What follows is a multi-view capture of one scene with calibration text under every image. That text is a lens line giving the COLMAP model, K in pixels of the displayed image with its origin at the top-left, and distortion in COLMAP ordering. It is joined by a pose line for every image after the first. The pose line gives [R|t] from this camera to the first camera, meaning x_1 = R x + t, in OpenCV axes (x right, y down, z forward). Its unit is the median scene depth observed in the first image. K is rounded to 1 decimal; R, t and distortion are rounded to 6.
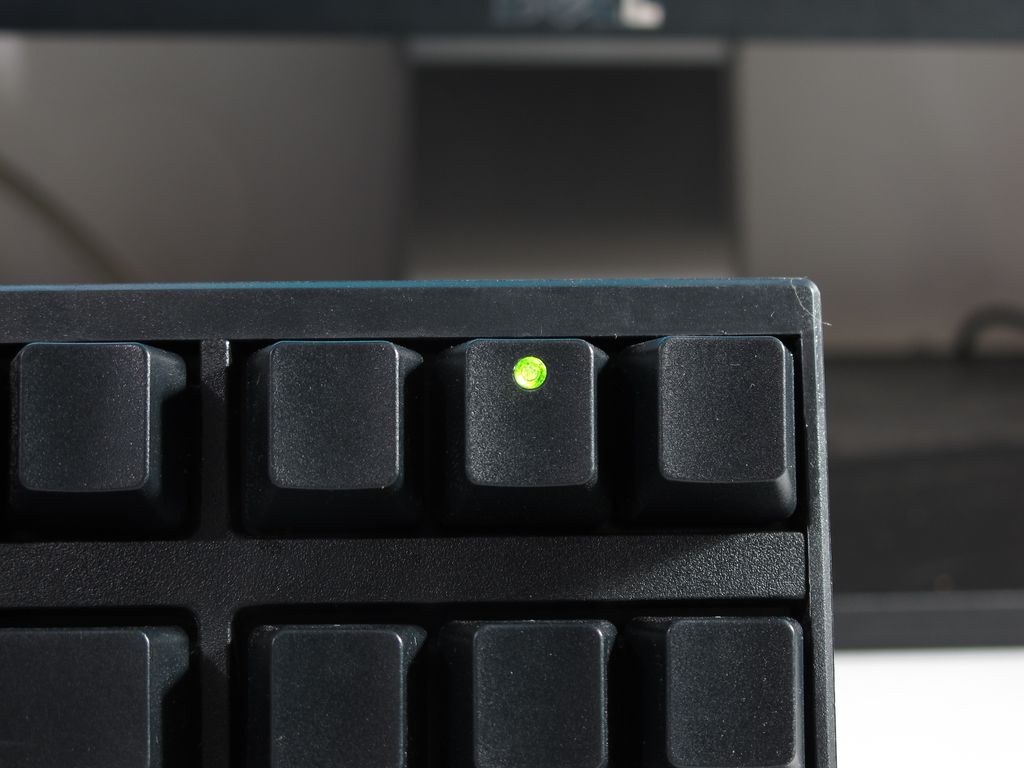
lens RADIAL K [[2122.8, 0, 513.7], [0, 2122.8, 385.7], [0, 0, 1]] dist [-0.104690, 0.000000]
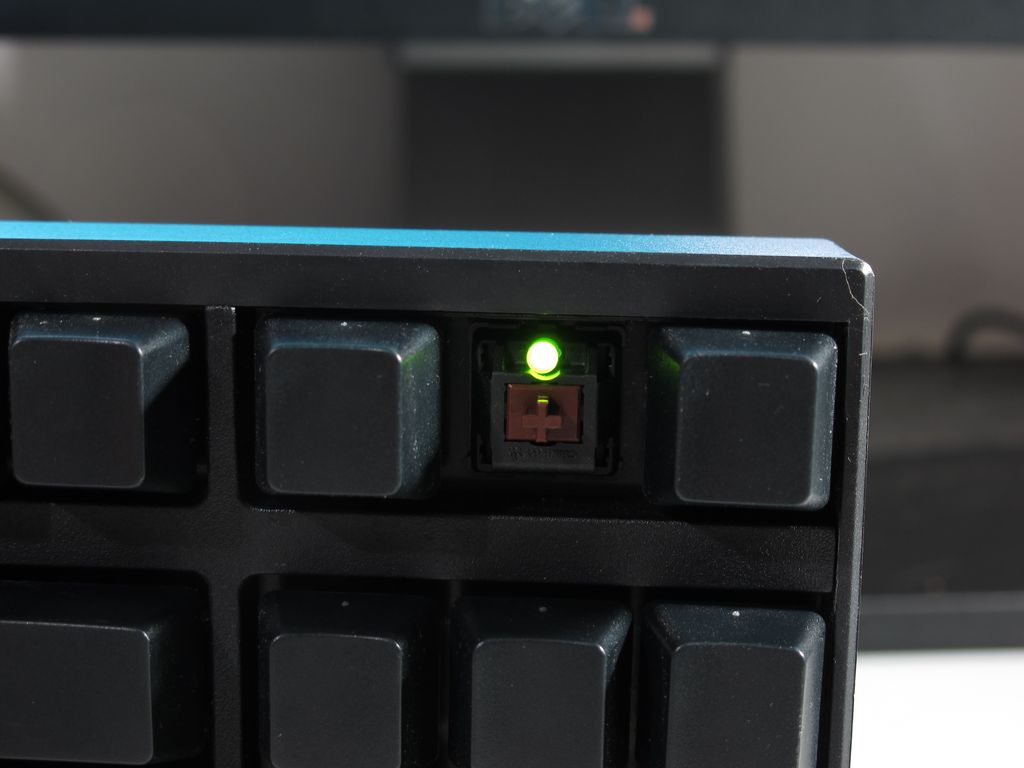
lens RADIAL K [[2122.8, 0, 489.0], [0, 2122.8, 385.6], [0, 0, 1]] dist [-0.104690, 0.000000]
pose [[0.993034, 0.052294, -0.105587, 0.080304], [-0.014021, 0.942194, 0.334774, -0.307584], [0.116990, -0.330961, 0.936364, 0.116427]]
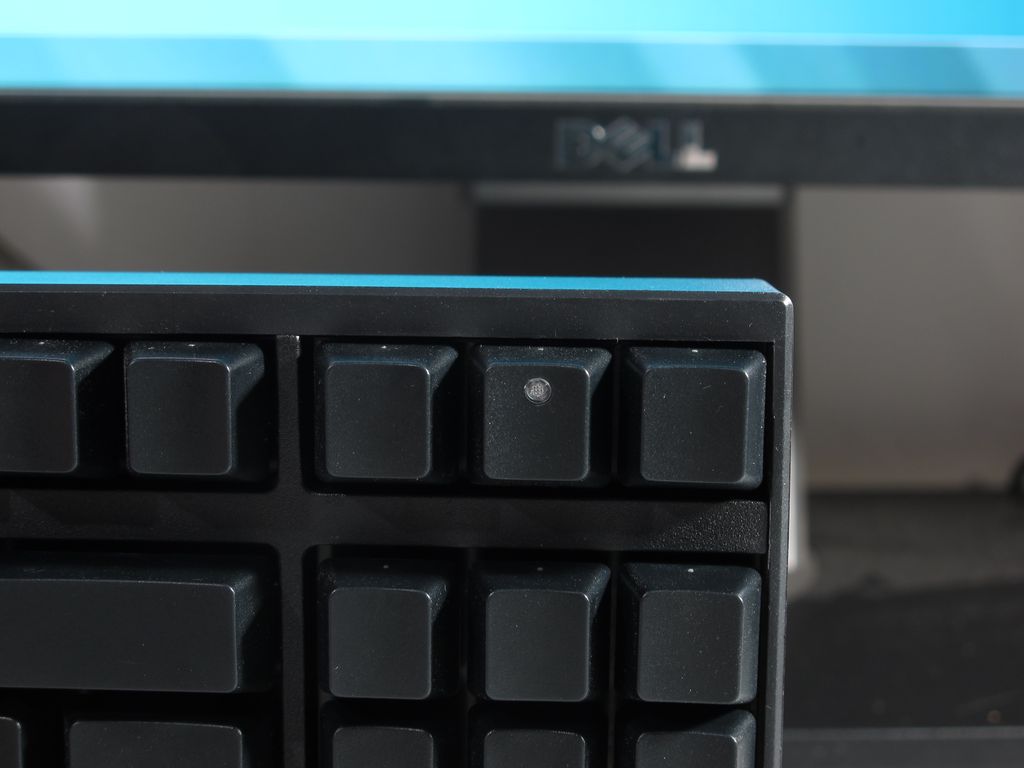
lens RADIAL K [[2122.8, 0, 511.6], [0, 2122.8, 383.9], [0, 0, 1]] dist [-0.104690, 0.000000]
pose [[0.994222, 0.039168, -0.099946, 0.110690], [-0.007086, 0.952973, 0.302971, -0.366374], [0.107113, -0.300512, 0.947744, -0.151478]]
